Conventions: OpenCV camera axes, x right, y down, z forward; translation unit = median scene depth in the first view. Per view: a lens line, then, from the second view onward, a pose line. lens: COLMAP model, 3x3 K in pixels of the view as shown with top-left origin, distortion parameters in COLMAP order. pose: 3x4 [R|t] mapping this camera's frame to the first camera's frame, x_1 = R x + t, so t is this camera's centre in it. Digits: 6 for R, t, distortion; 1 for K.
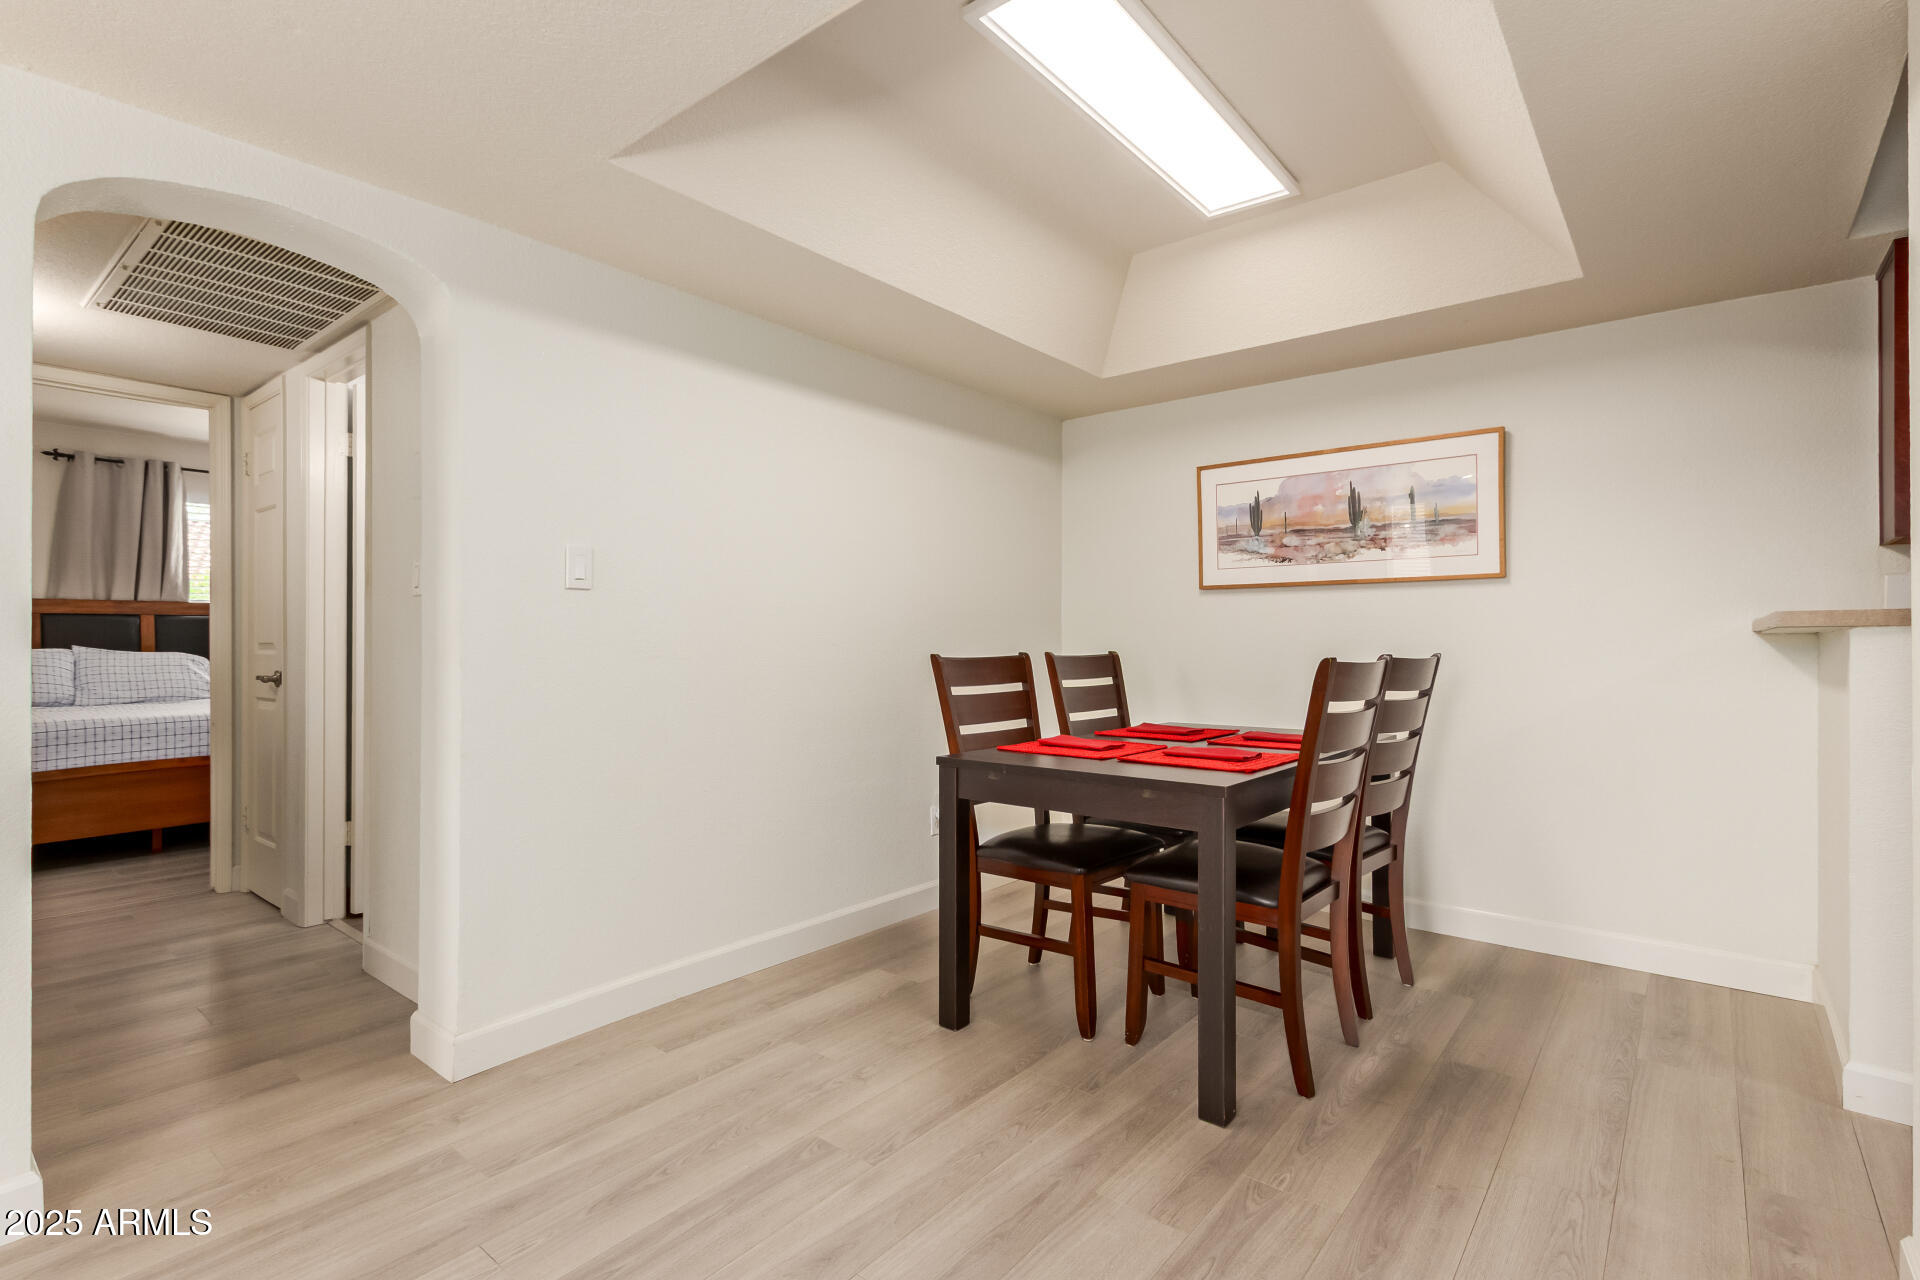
lens RADIAL K [[923.7, 0, 958.3], [0, 923.7, 637.8], [0, 0, 1]] dist [-0.016959, 0.000273]
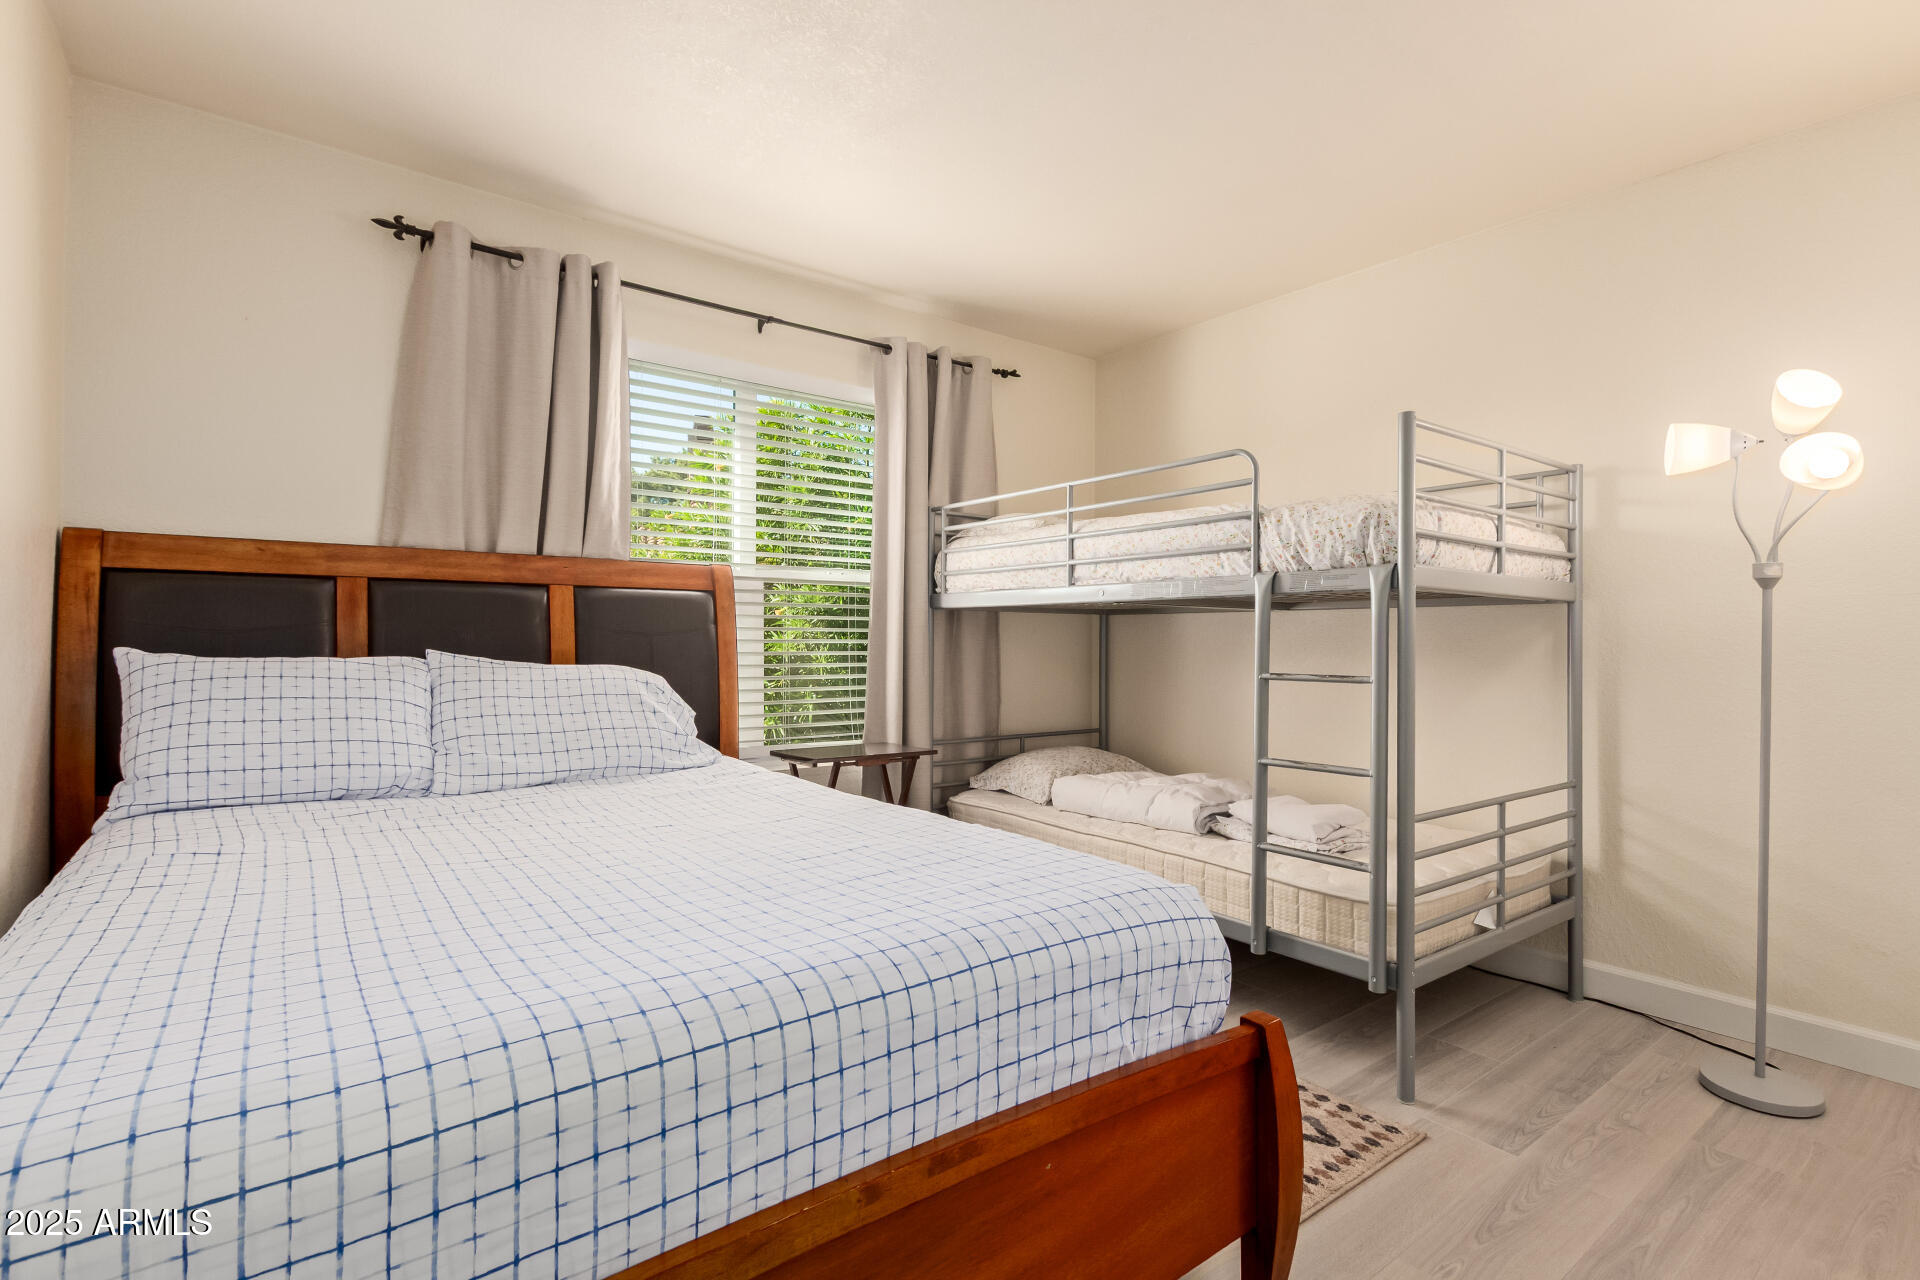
lens RADIAL K [[923.7, 0, 961.2], [0, 923.7, 638.8], [0, 0, 1]] dist [-0.016959, 0.000273]
pose [[0.971351, 0.003278, -0.237625, -0.590418], [-0.004154, 0.999986, -0.003188, 0.003366], [0.237612, 0.004084, 0.971352, 0.601597]]
